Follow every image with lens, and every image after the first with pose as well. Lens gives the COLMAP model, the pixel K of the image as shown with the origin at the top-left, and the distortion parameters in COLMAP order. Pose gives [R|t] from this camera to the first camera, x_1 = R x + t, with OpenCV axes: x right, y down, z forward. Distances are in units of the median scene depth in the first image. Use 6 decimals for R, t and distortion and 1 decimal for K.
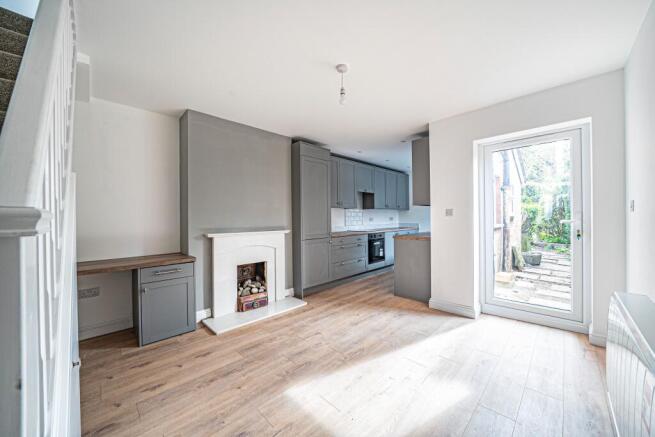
lens RADIAL K [[243.8, 0, 327.5], [0, 243.8, 218.5], [0, 0, 1]] dist [-0.015180, -0.000023]
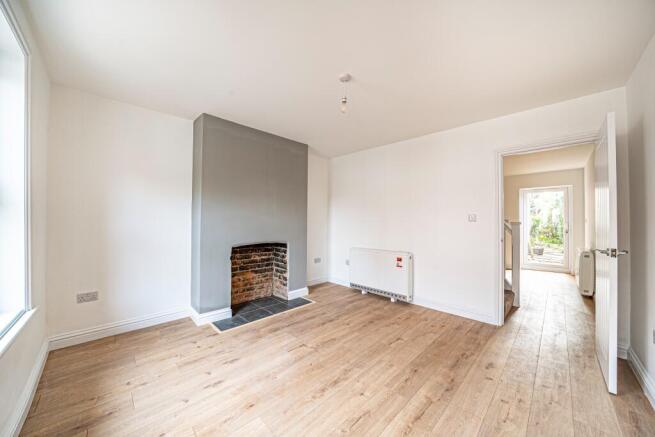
lens RADIAL K [[223.2, 0, 327.5], [0, 223.2, 218.5], [0, 0, 1]] dist [-0.016710, -0.000036]
pose [[0.999143, 0.035319, -0.021581, -0.957476], [-0.035392, 0.999369, -0.003015, 0.013108], [0.021461, 0.003776, 0.999763, -0.902335]]
